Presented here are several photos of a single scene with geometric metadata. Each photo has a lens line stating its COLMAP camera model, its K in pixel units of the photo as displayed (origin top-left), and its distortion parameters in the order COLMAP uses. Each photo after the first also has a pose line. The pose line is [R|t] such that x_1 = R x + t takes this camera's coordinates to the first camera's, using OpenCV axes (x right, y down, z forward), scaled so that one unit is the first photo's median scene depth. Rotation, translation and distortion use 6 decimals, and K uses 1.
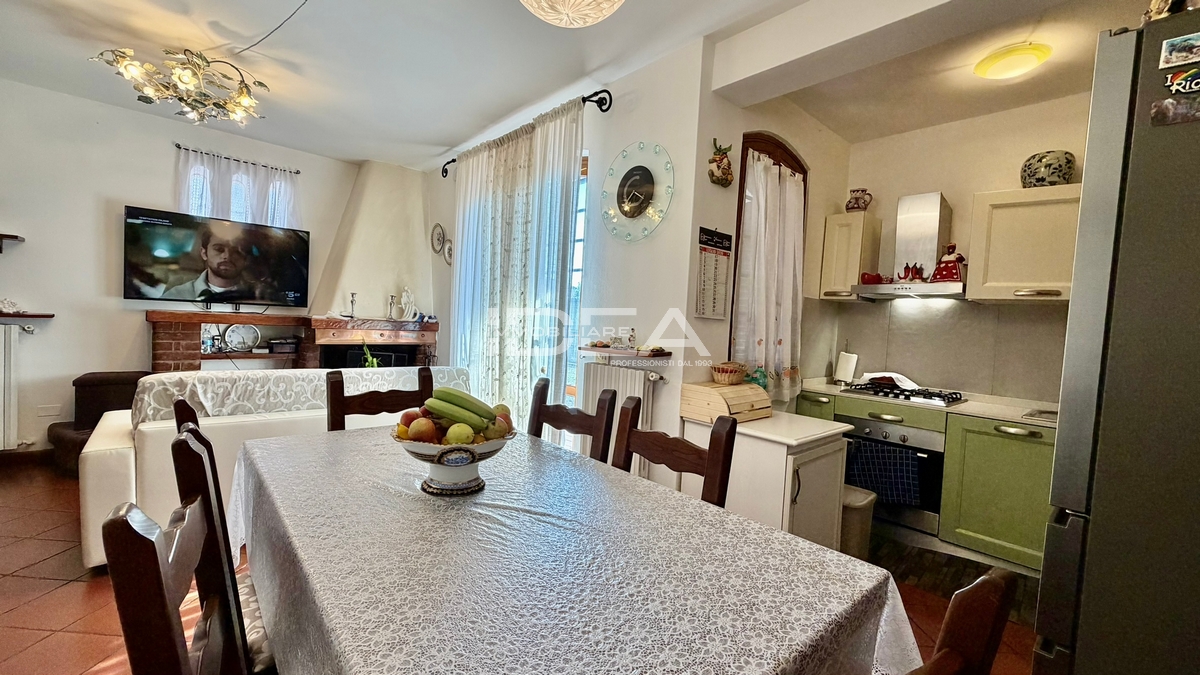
lens RADIAL K [[467.0, 0, 600.0], [0, 467.0, 337.5], [0, 0, 1]] dist [-0.000039, 0.000005]
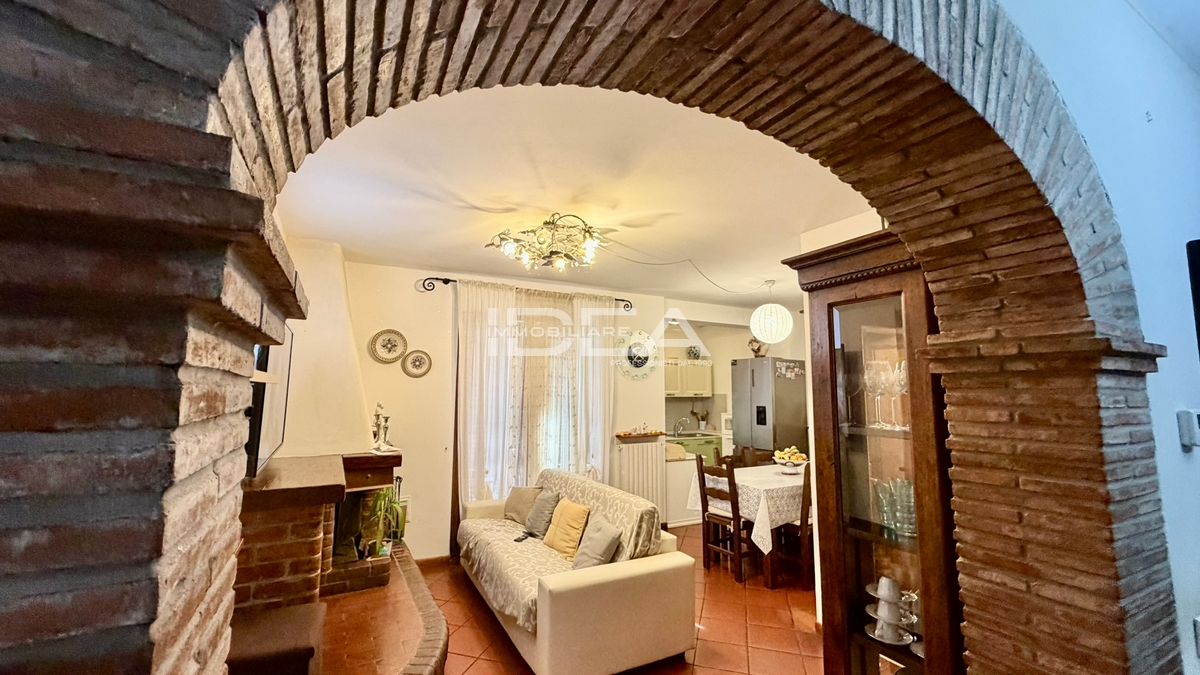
lens RADIAL K [[478.0, 0, 594.8], [0, 478.0, 337.7], [0, 0, 1]] dist [-0.001934, -0.000167]
pose [[0.249842, 0.057109, 0.966601, -1.412220], [0.049636, 0.996191, -0.071687, -0.174980], [-0.967014, 0.065889, 0.246055, 0.477425]]
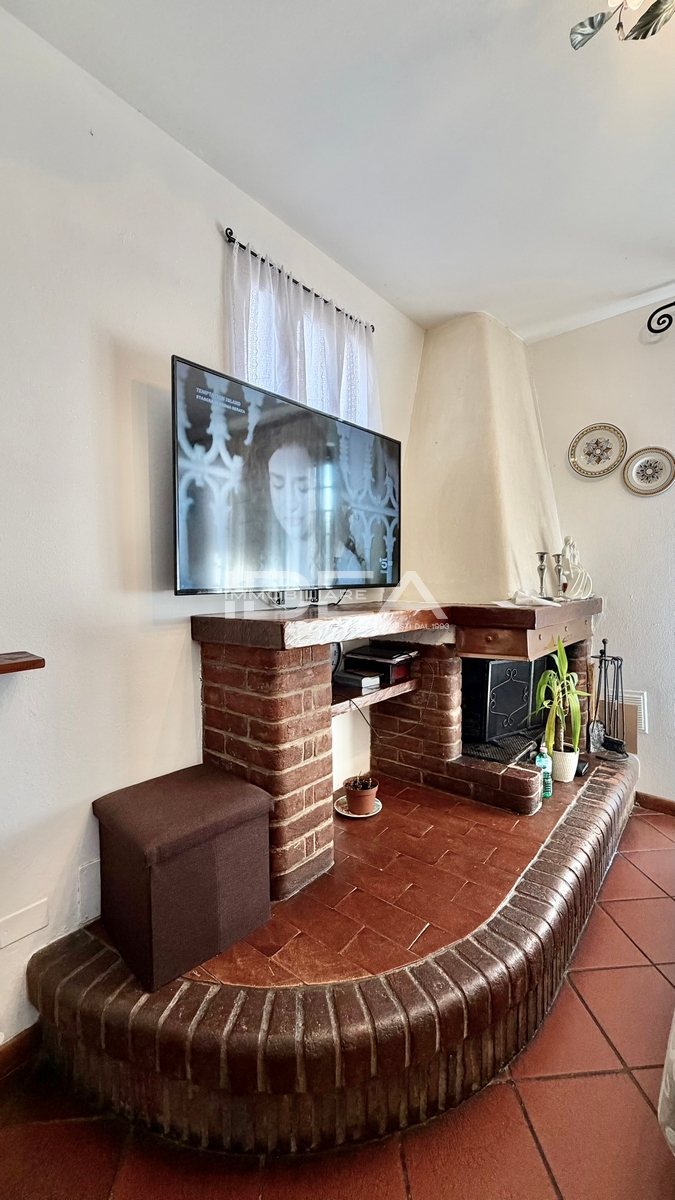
lens RADIAL K [[478.0, 0, 337.4], [0, 478.0, 594.4], [0, 0, 1]] dist [-0.001934, -0.000167]
pose [[0.991861, -0.064305, 0.109894, -0.905952], [0.064958, 0.997885, -0.002370, -0.070898], [-0.109509, 0.009490, 0.993941, 0.568629]]
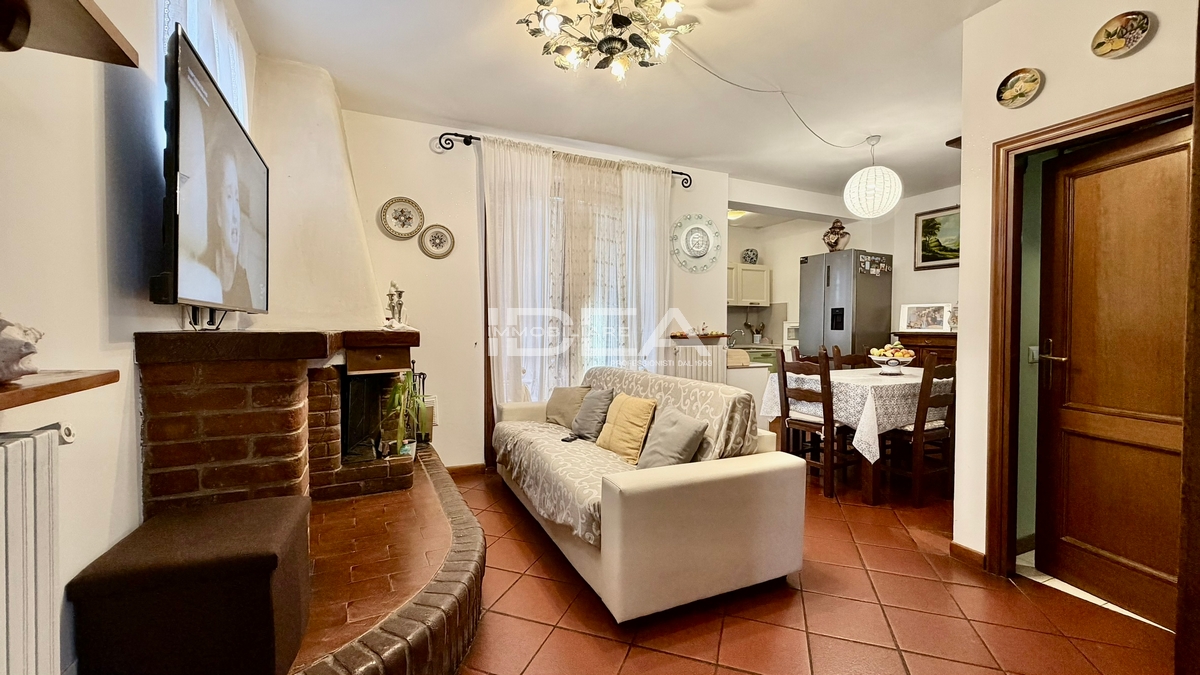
lens RADIAL K [[478.0, 0, 594.8], [0, 478.0, 337.7], [0, 0, 1]] dist [-0.001934, -0.000167]
pose [[0.305257, -0.070232, 0.949677, -1.221901], [0.053332, 0.996972, 0.056587, -0.059437], [-0.950775, 0.033375, 0.308078, 0.594699]]
